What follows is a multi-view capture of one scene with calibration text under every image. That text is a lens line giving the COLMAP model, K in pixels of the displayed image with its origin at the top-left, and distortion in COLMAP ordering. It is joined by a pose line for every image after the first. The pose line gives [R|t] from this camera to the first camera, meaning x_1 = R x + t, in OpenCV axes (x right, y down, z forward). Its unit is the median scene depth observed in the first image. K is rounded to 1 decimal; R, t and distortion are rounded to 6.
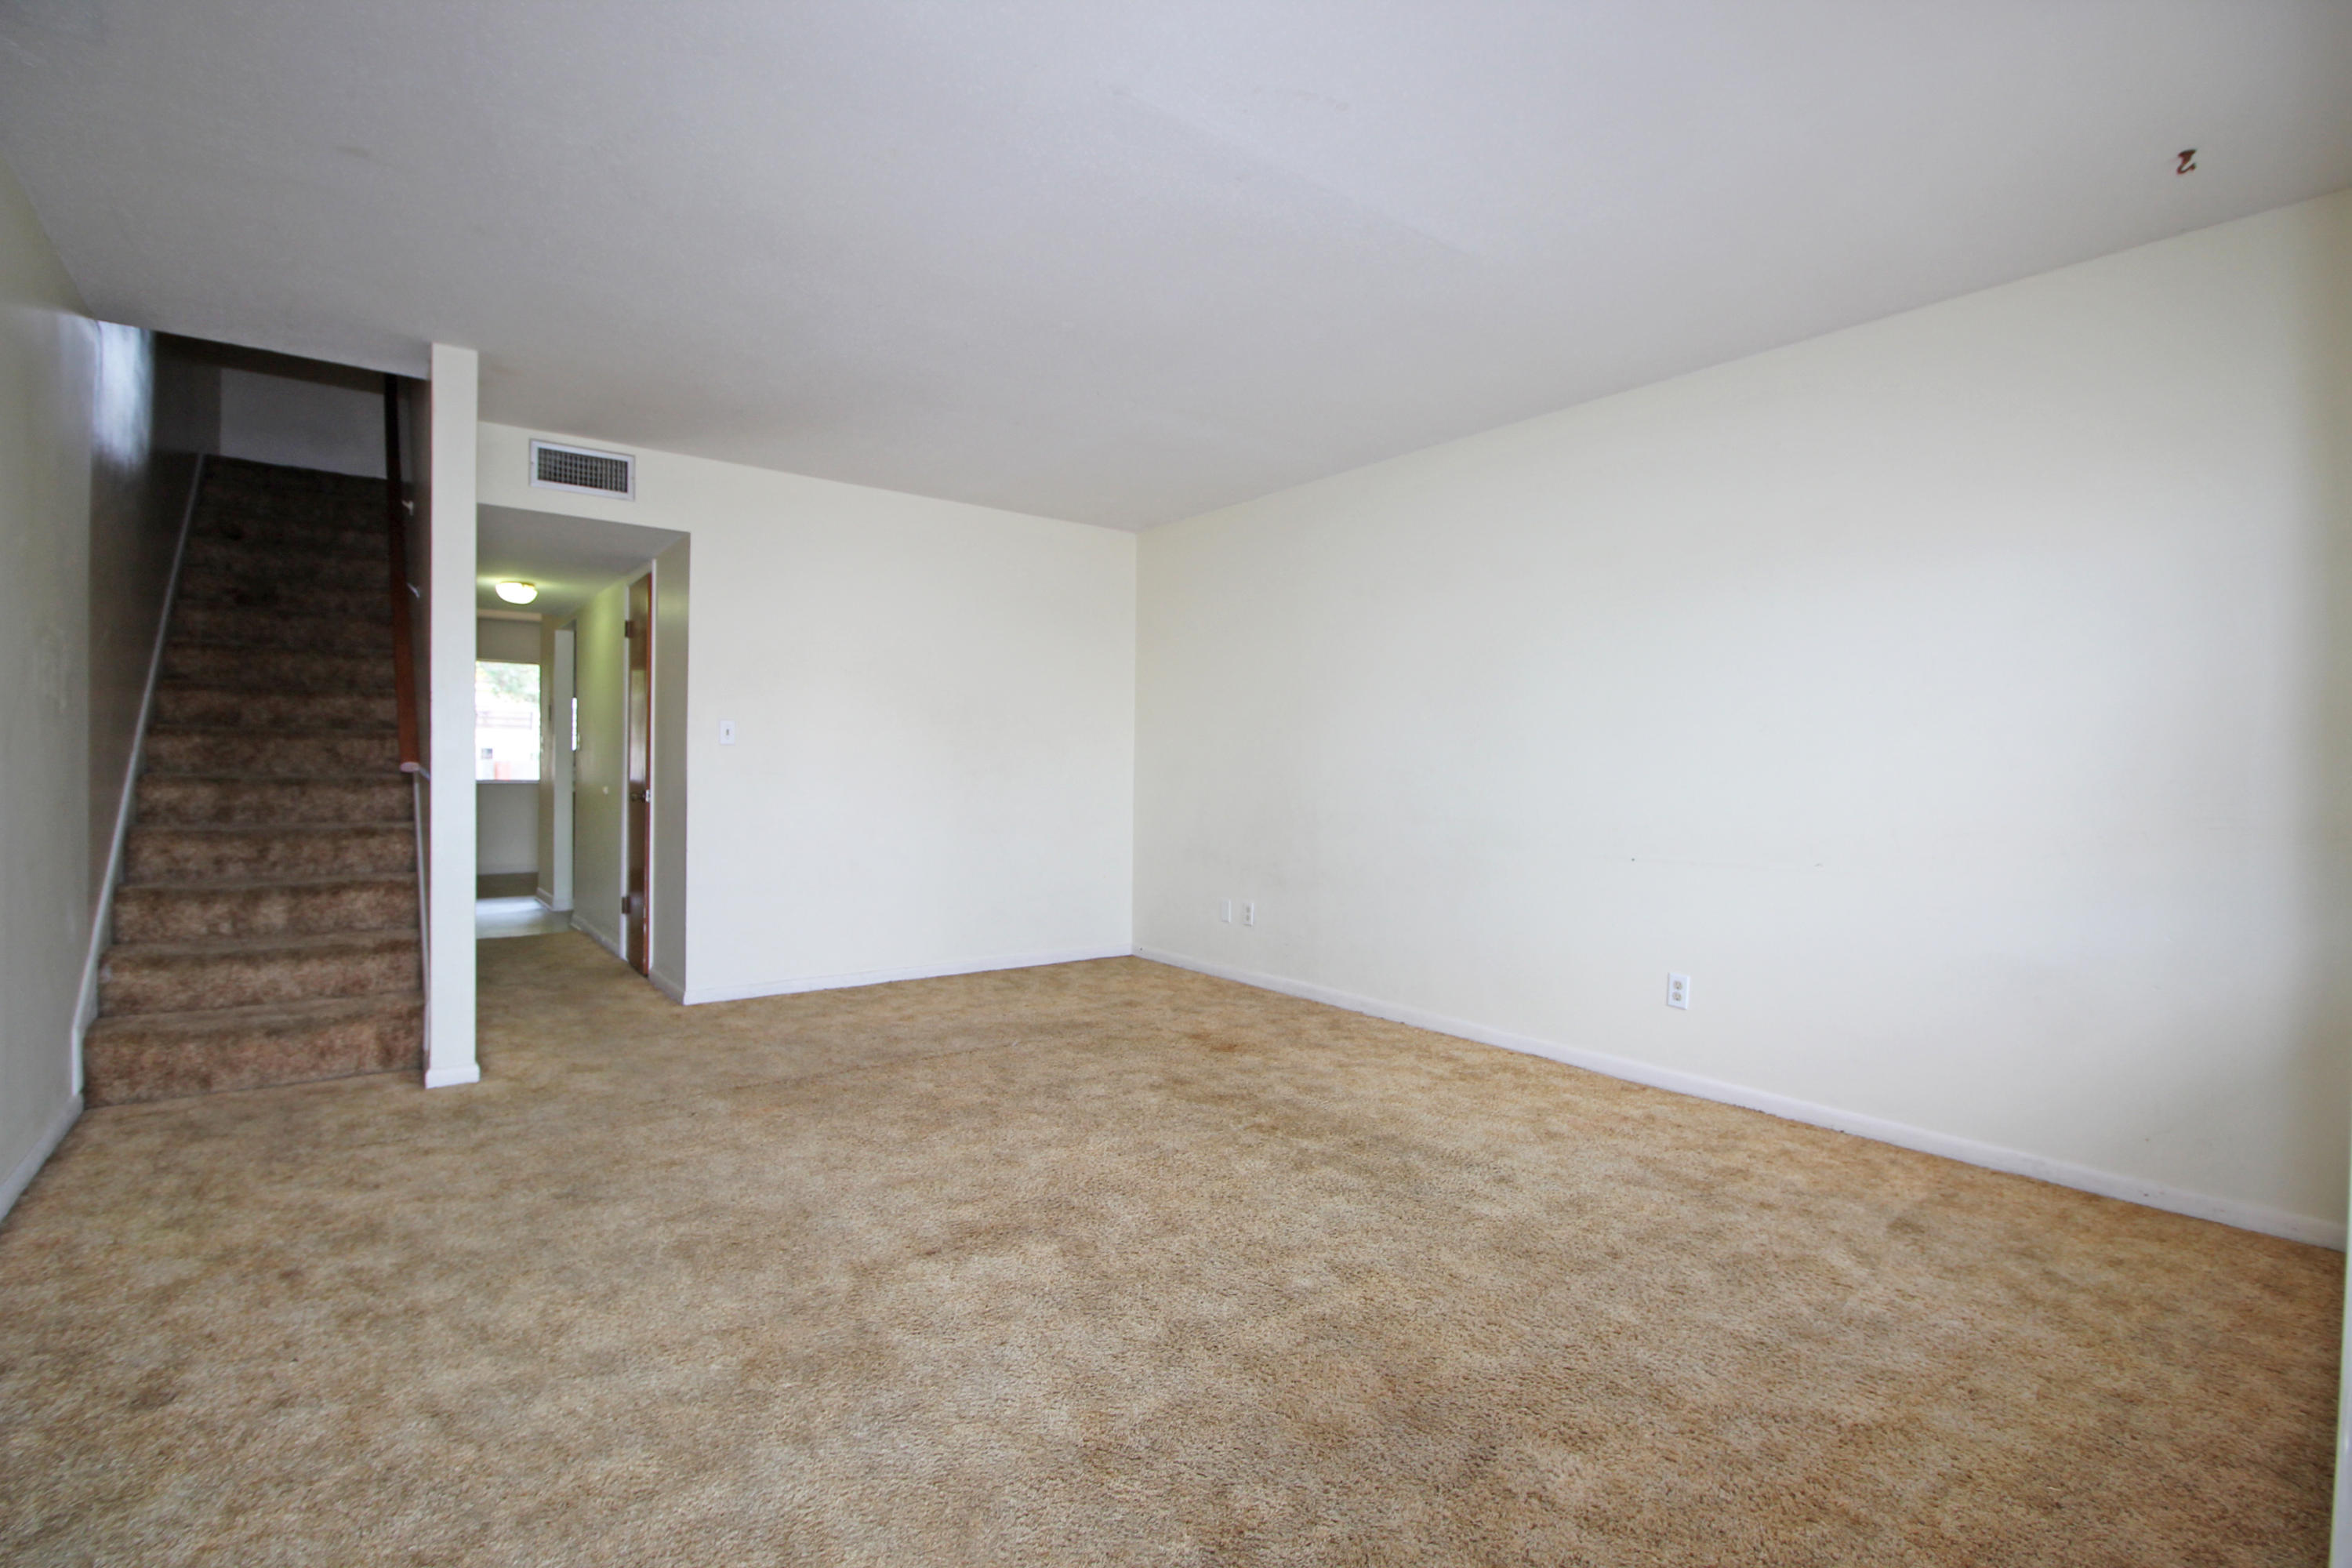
lens RADIAL K [[1099.3, 0, 1191.1], [0, 1099.3, 774.1], [0, 0, 1]] dist [-0.001998, -0.000449]
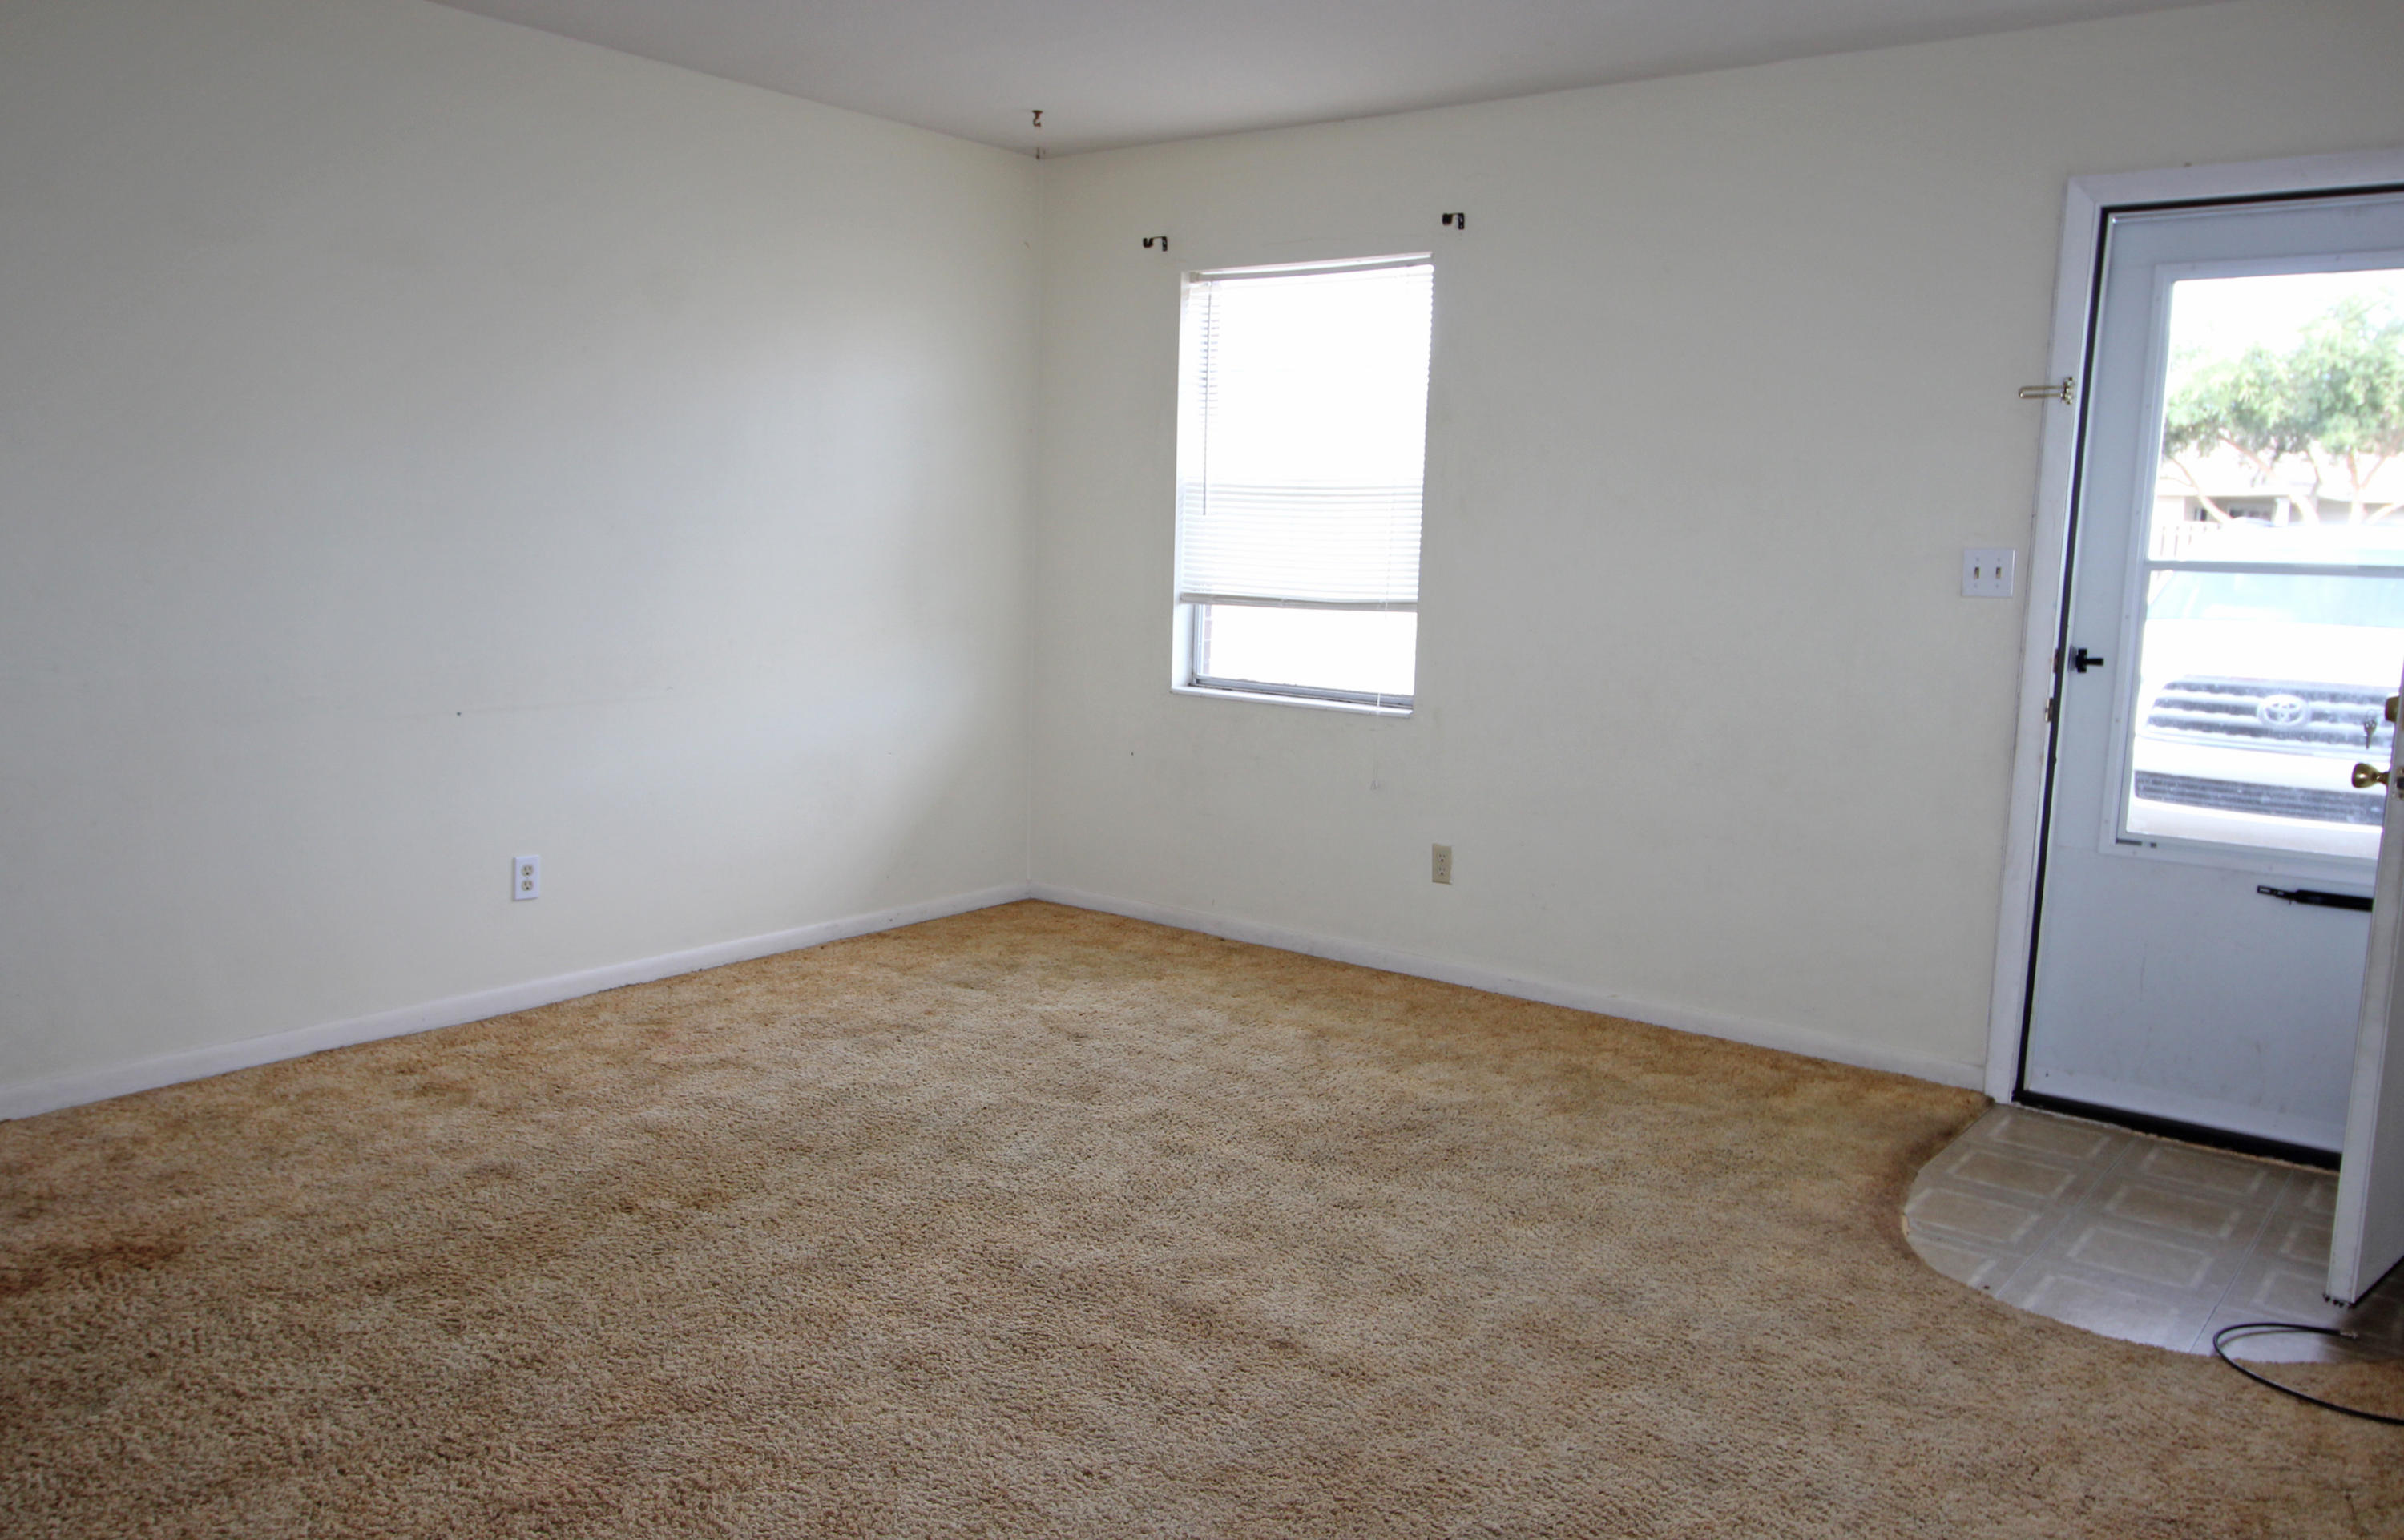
lens RADIAL K [[1724.1, 0, 1202.0], [0, 1724.1, 770.0], [0, 0, 1]] dist [0.004535, 0.002139]
pose [[-0.237003, -0.153814, 0.959255, -0.993390], [-0.027369, 0.988052, 0.151669, -0.084433], [-0.971123, 0.009692, -0.238381, 1.050651]]
